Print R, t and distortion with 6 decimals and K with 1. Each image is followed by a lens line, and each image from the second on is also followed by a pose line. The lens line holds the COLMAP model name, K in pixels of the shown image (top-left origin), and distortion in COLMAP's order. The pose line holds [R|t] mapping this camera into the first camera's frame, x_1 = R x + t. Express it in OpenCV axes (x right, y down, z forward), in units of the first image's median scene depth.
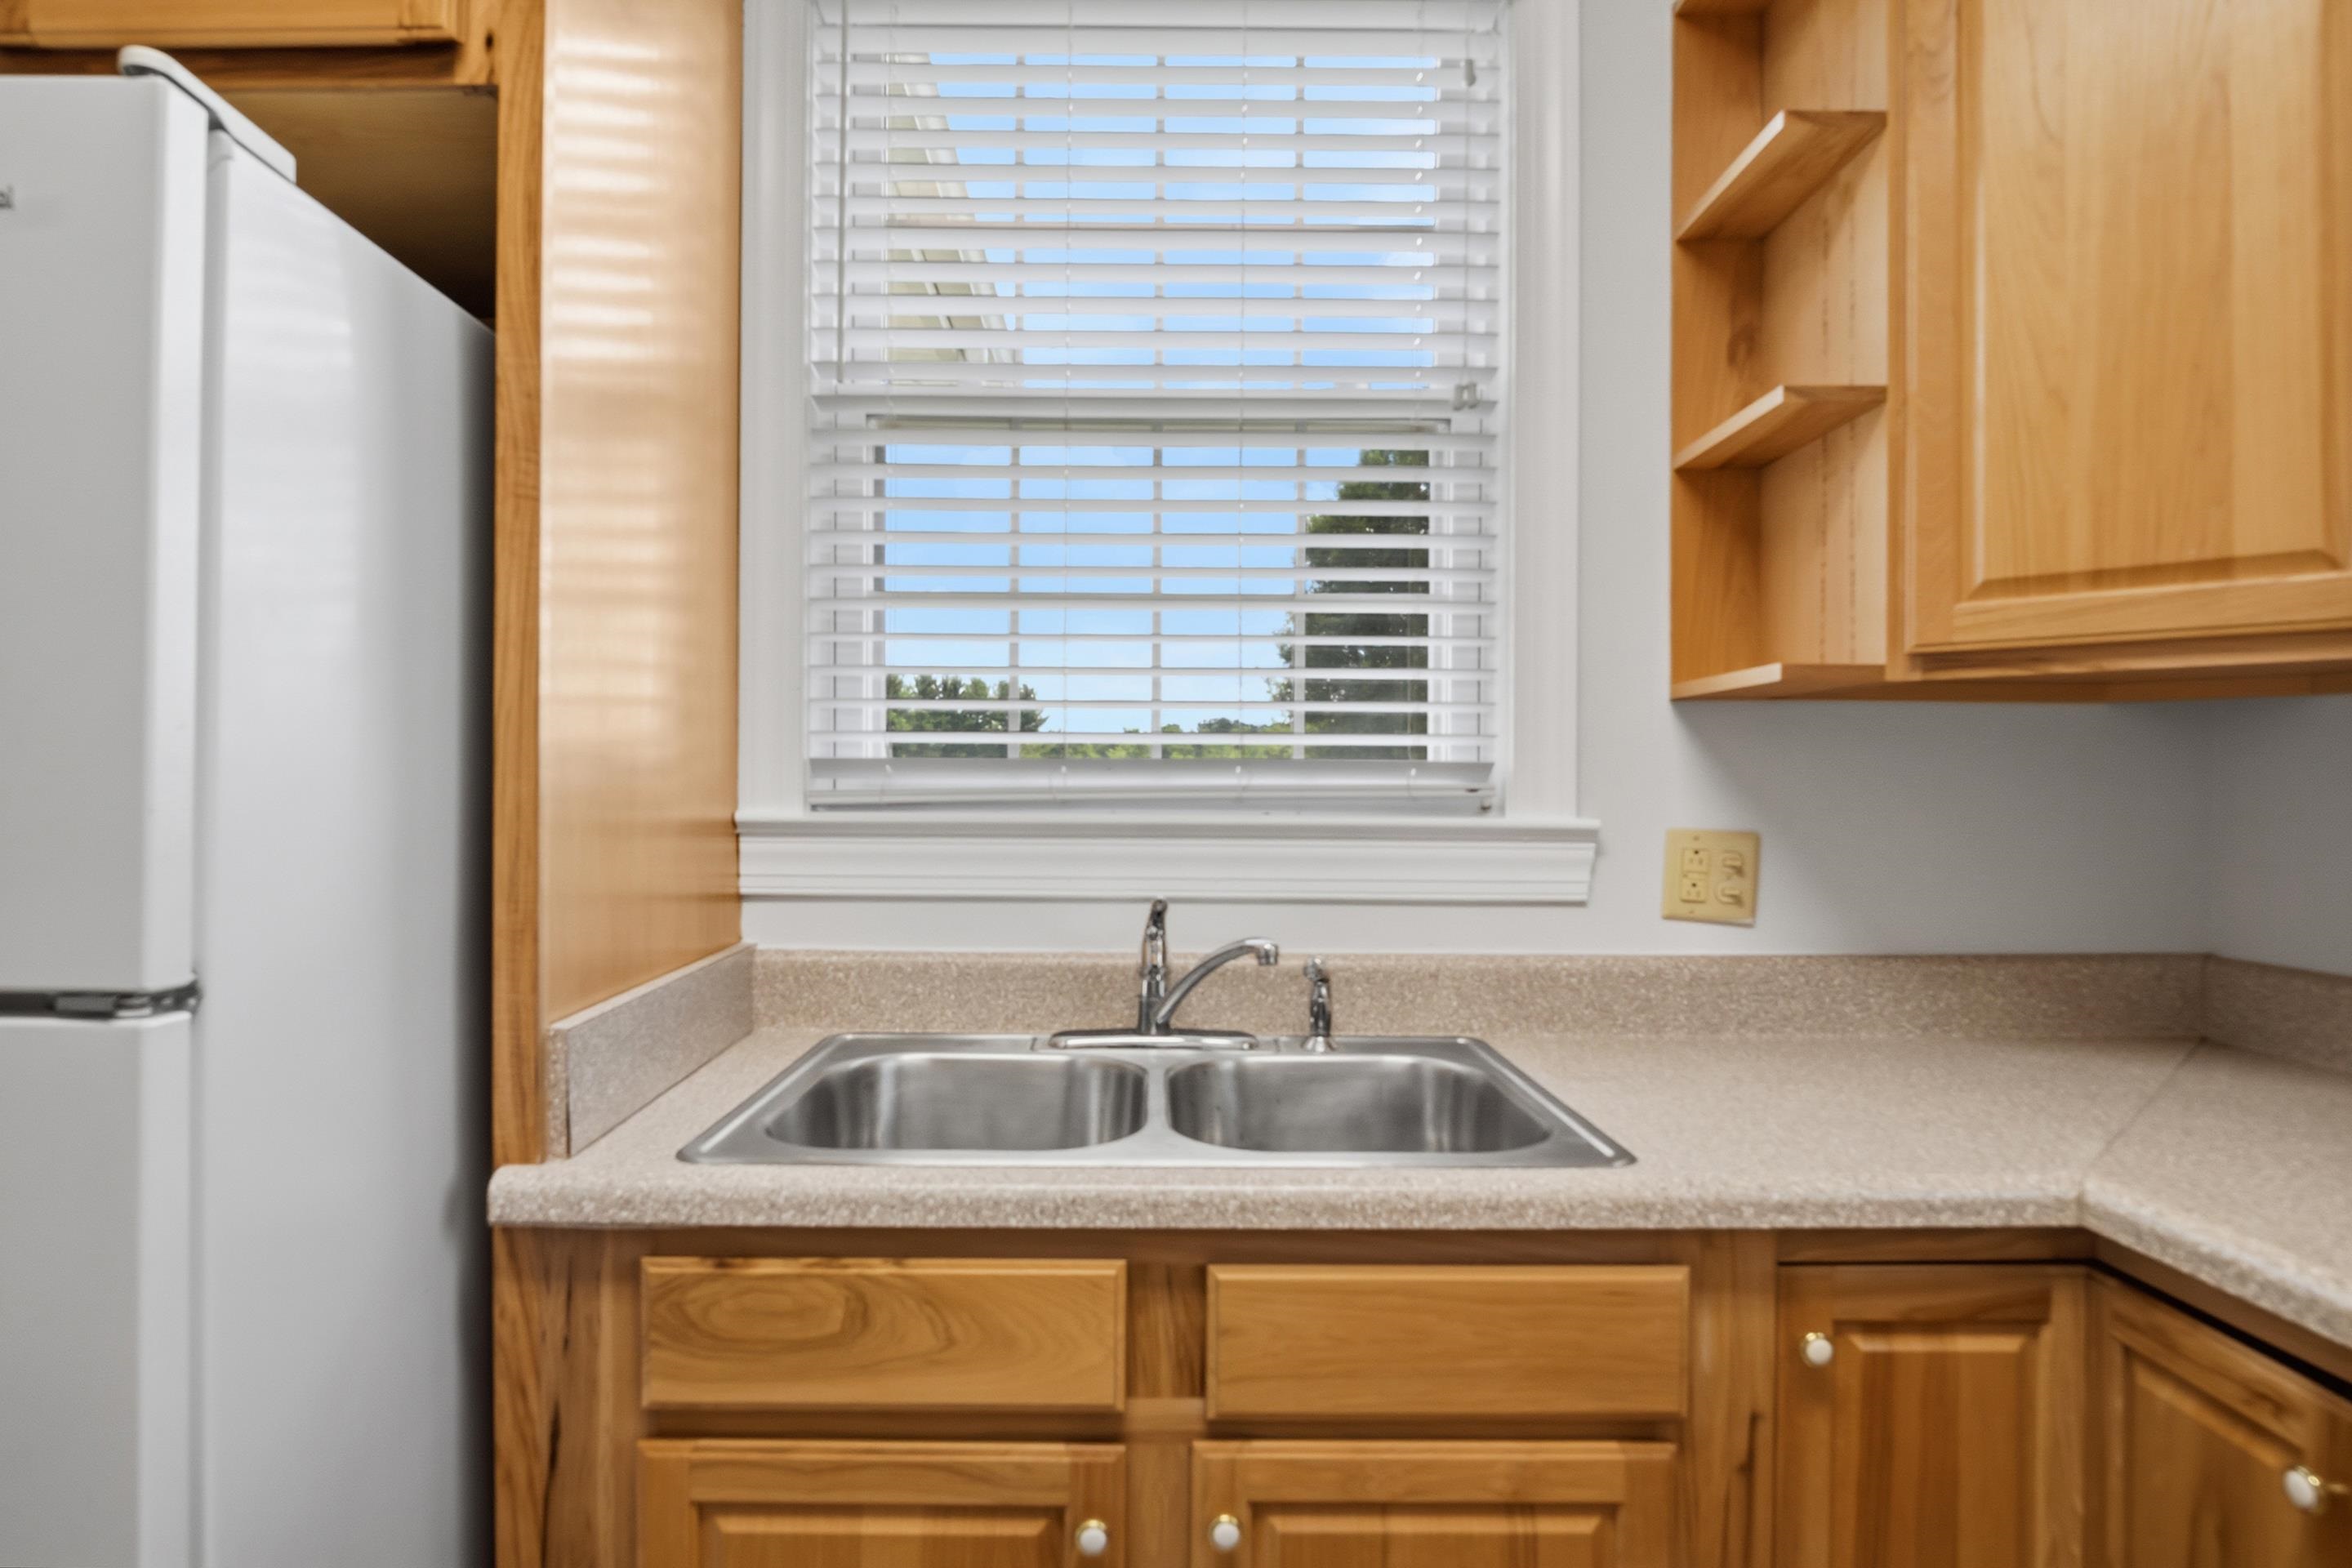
lens RADIAL K [[1302.8, 0, 1169.4], [0, 1302.8, 789.2], [0, 0, 1]] dist [-0.014012, -0.003585]
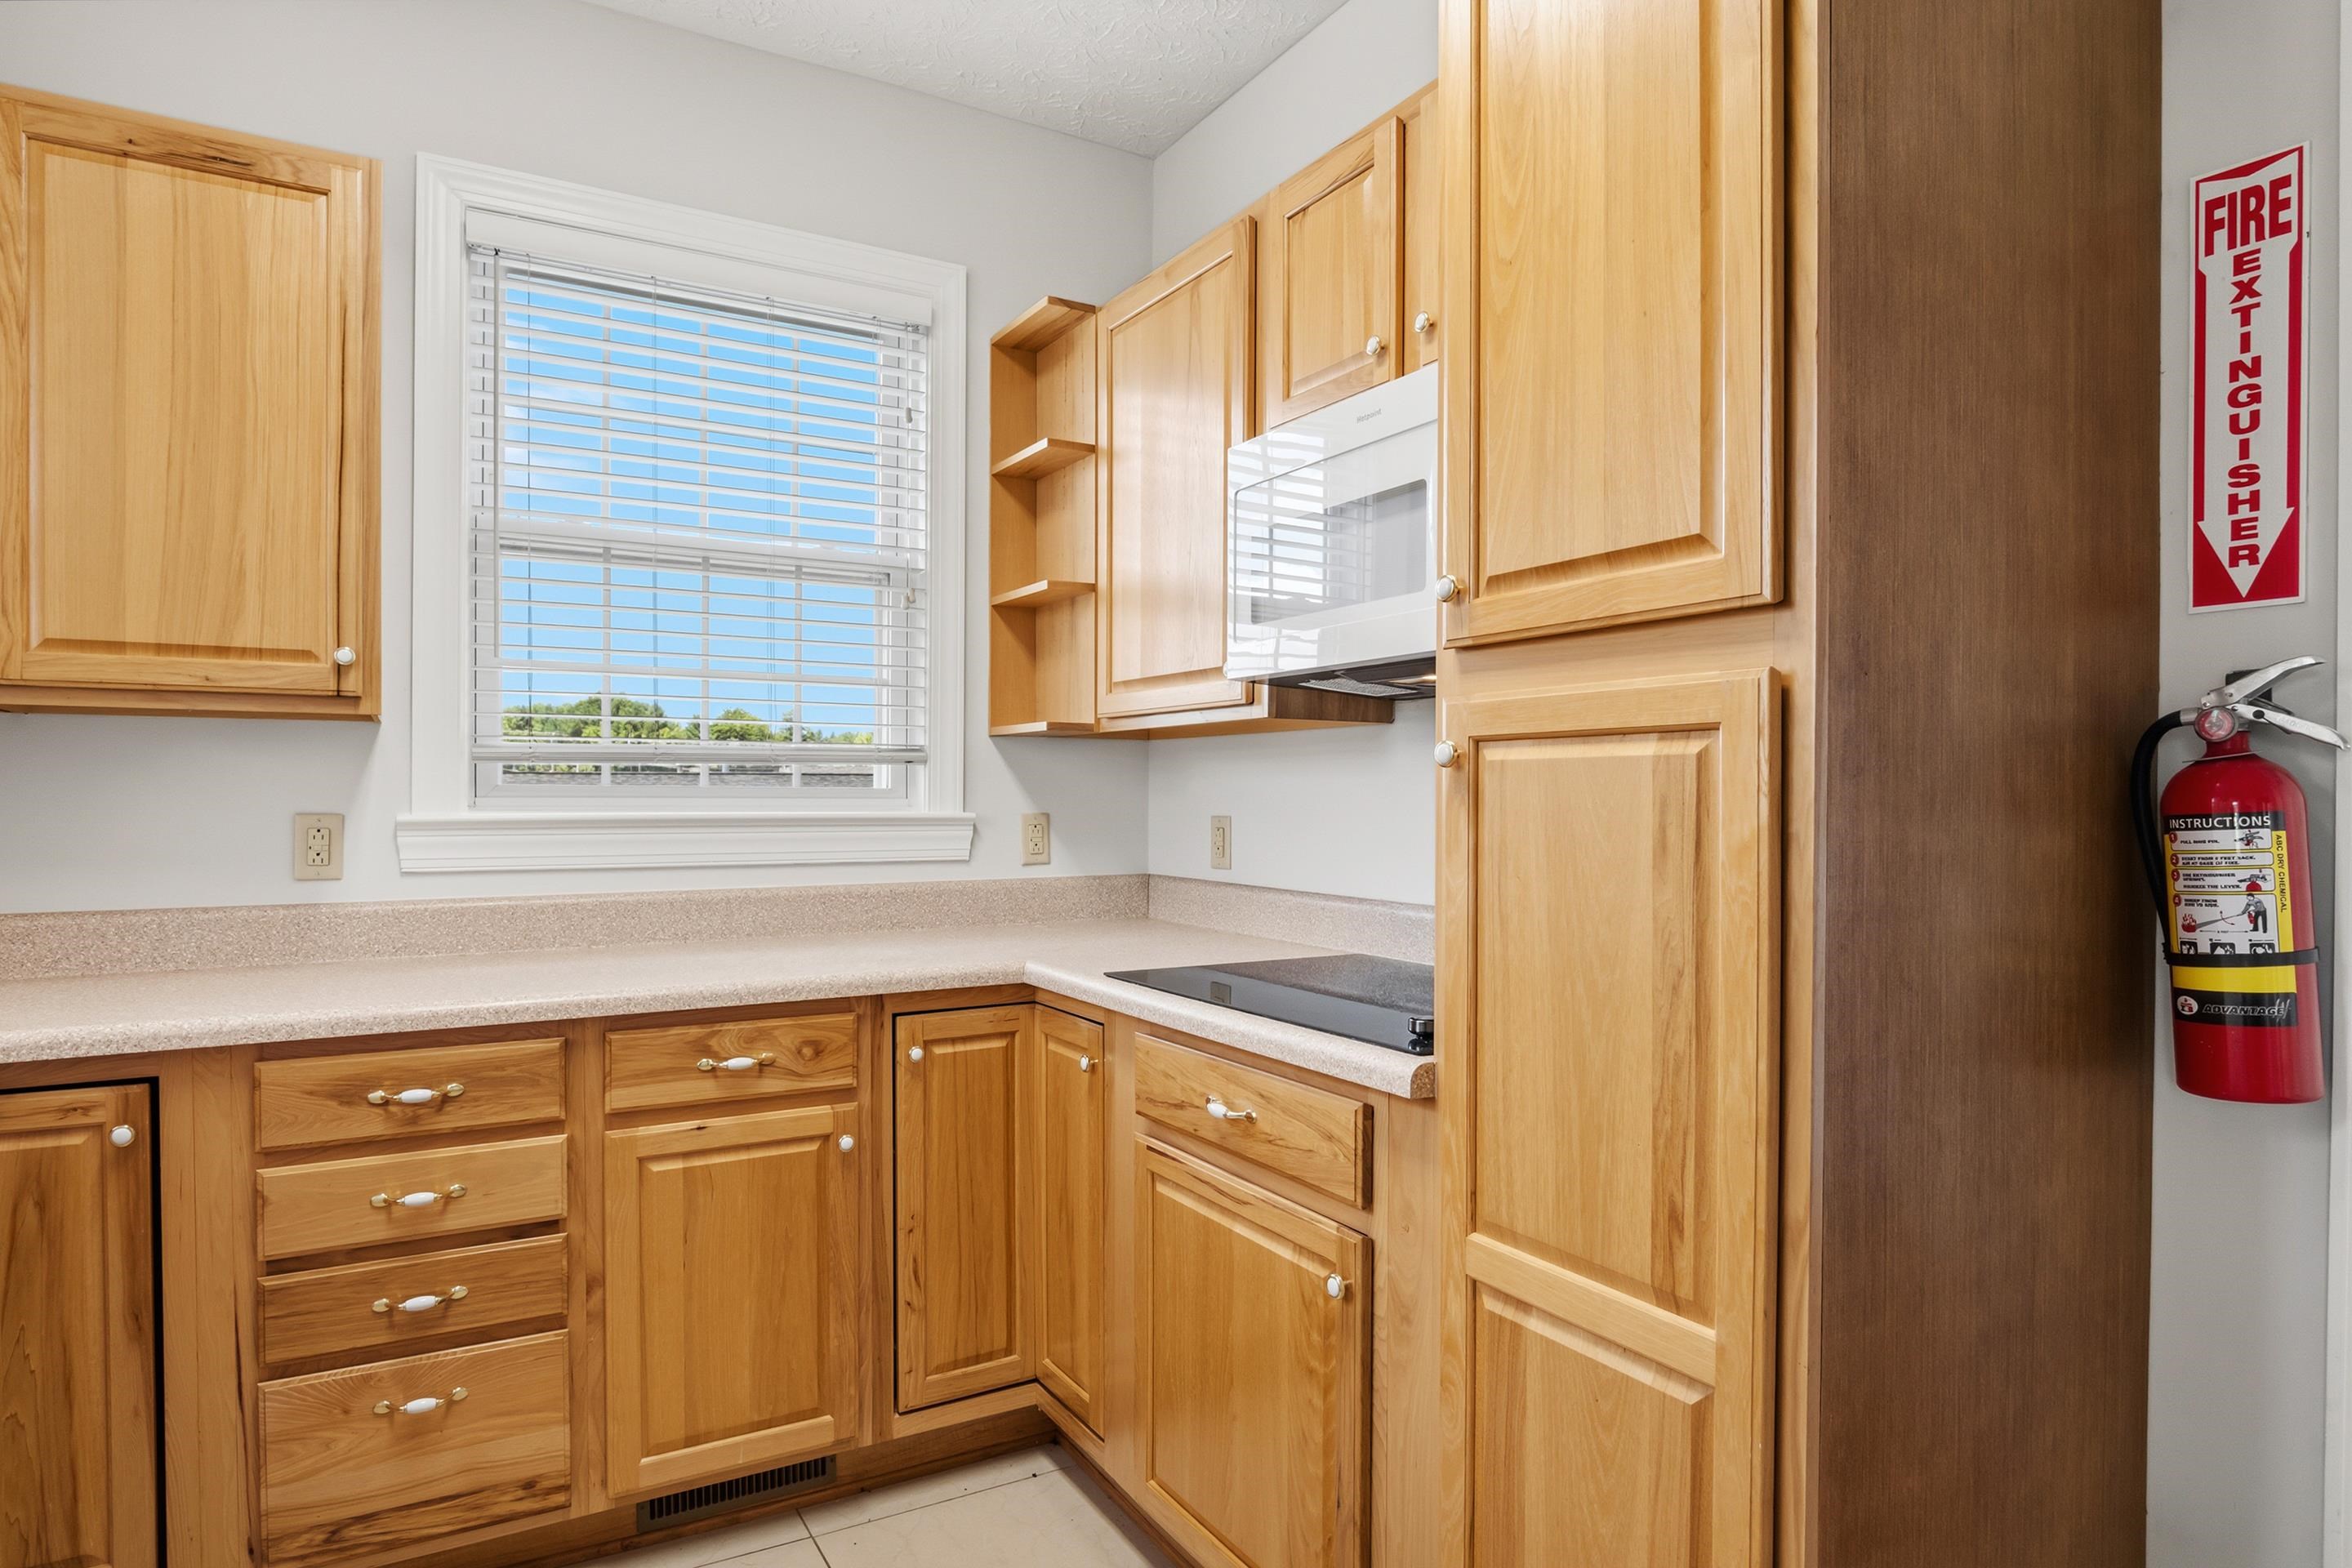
lens RADIAL K [[1302.8, 0, 1160.8], [0, 1302.8, 806.0], [0, 0, 1]] dist [-0.014012, -0.003585]
pose [[-0.491162, -0.022047, 0.870789, -1.275694], [-0.012098, 0.999756, 0.018489, -0.019457], [-0.870984, -0.001454, -0.491309, 0.450509]]
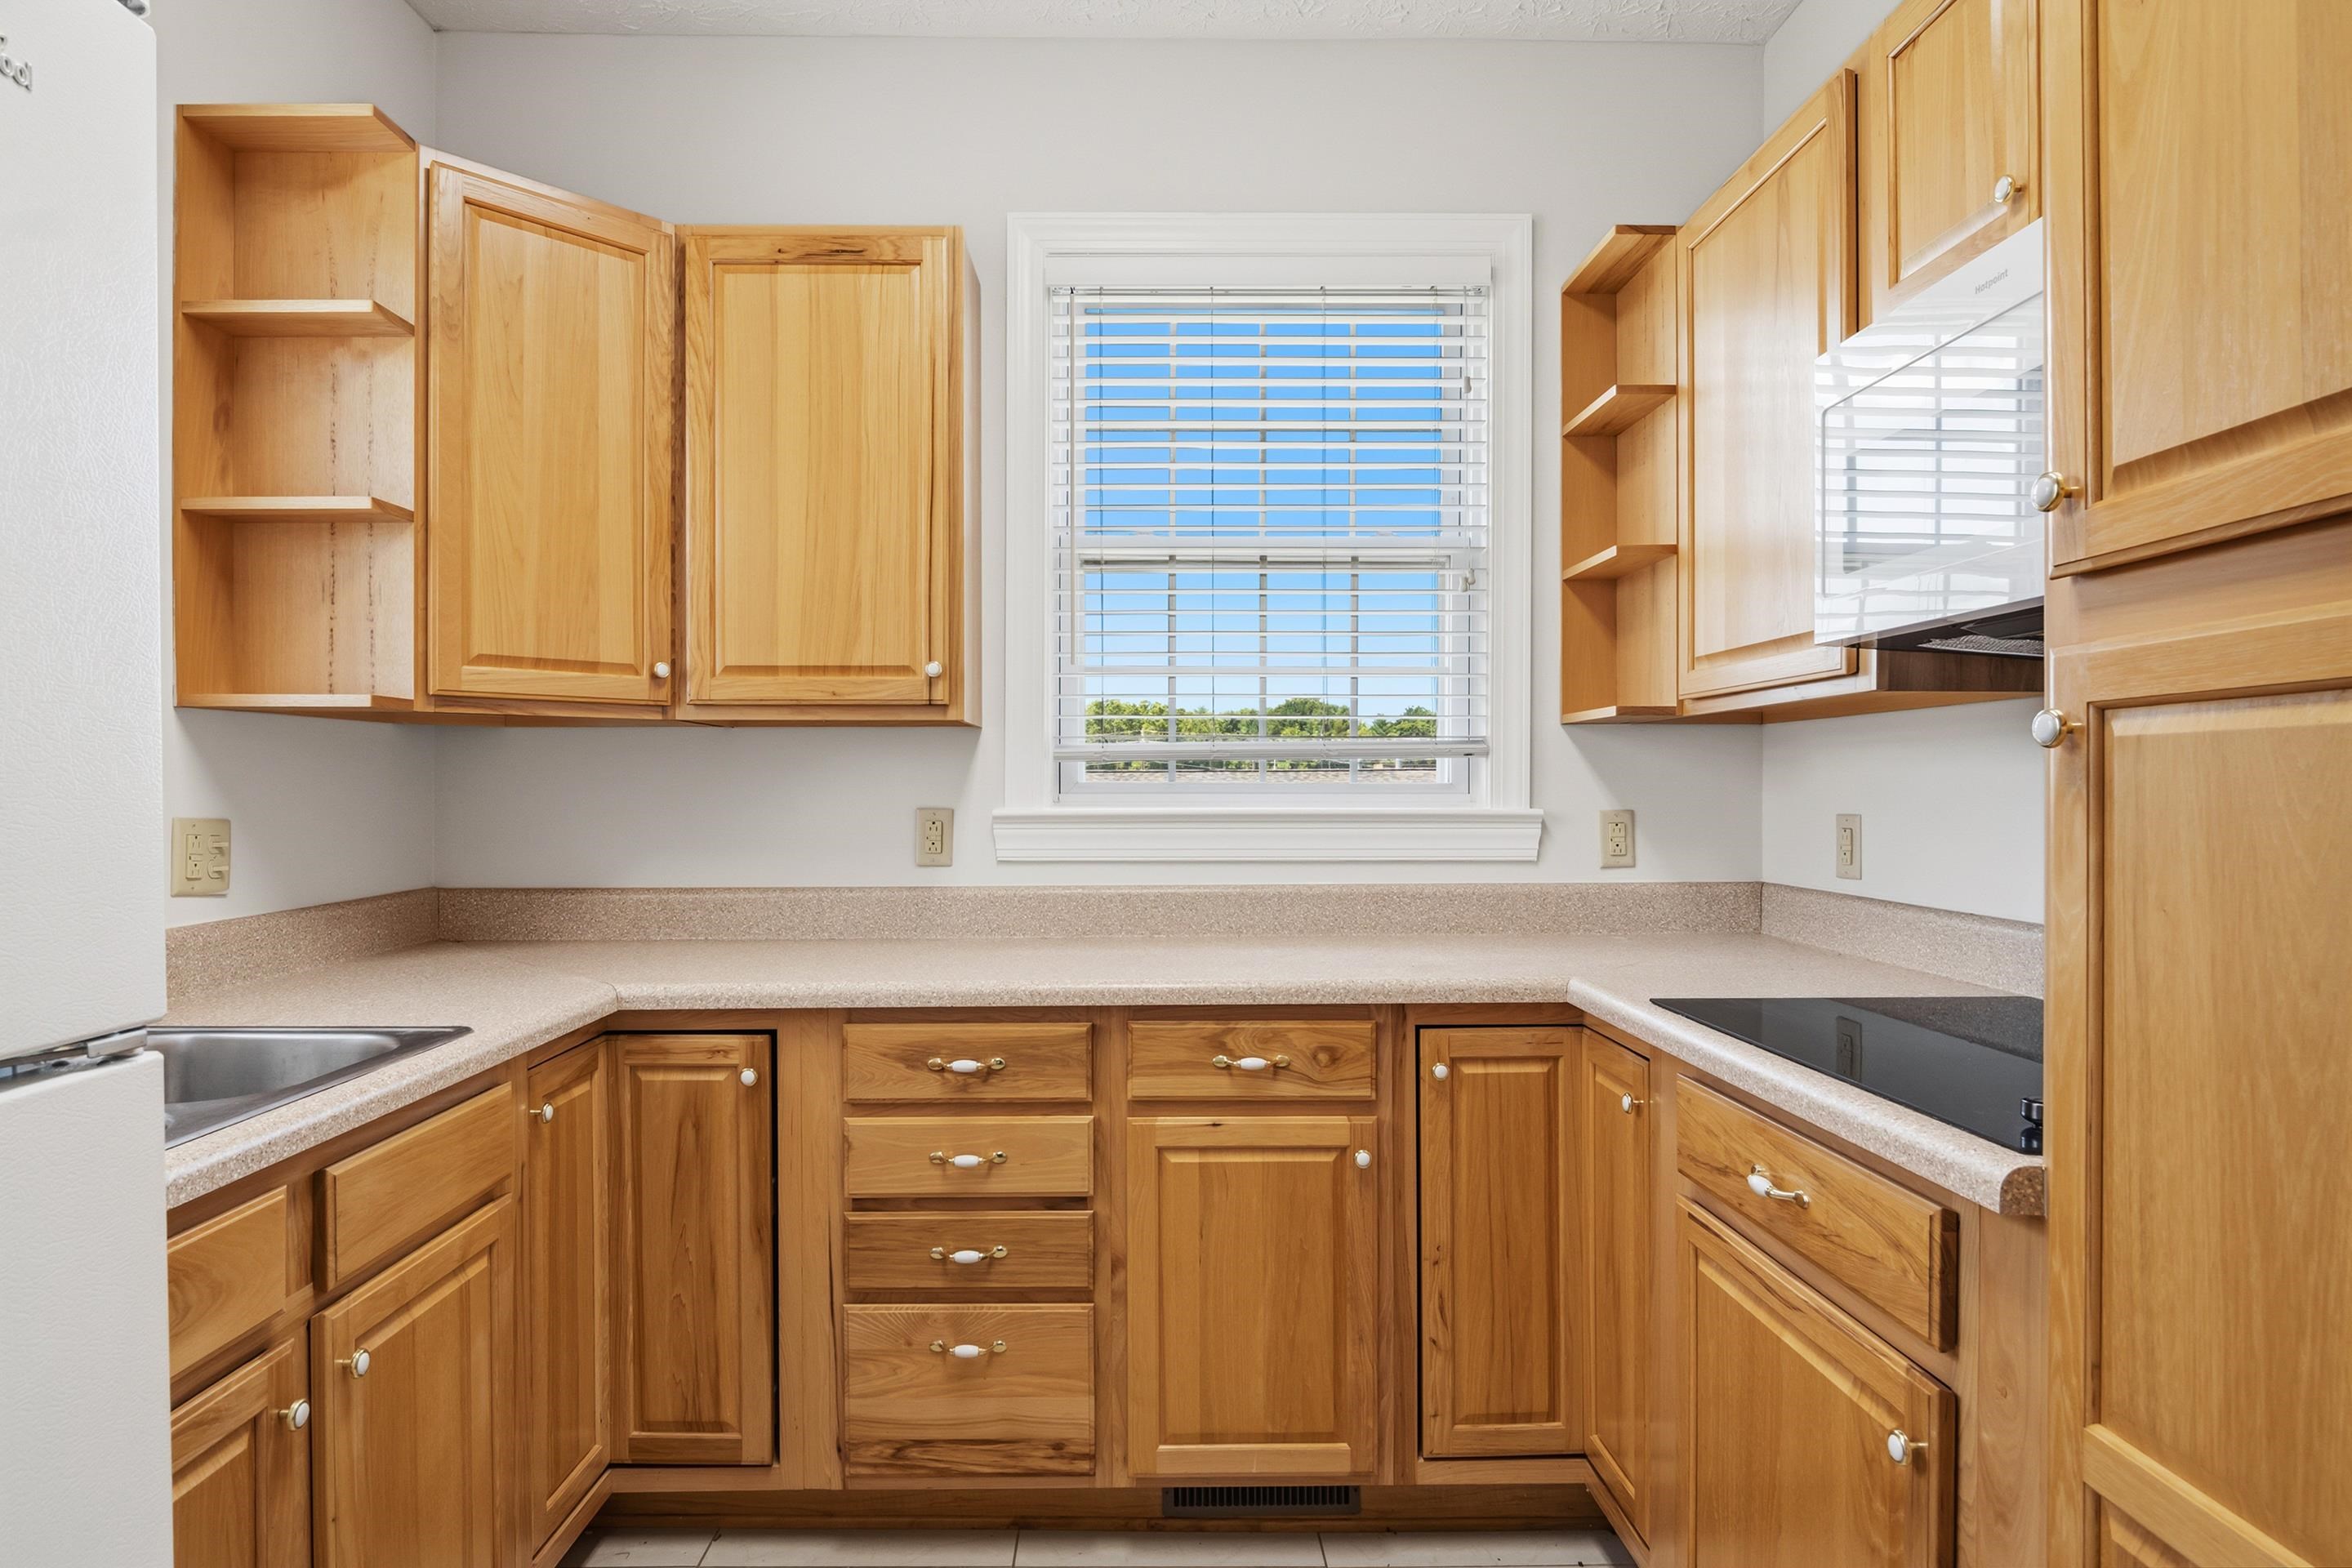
lens RADIAL K [[1302.8, 0, 1149.9], [0, 1302.8, 787.3], [0, 0, 1]] dist [-0.014012, -0.003585]
pose [[0.002241, -0.012014, 0.999925, -1.188924], [-0.001833, 0.999926, 0.012018, -0.019669], [-0.999996, -0.001860, 0.002219, 0.194678]]
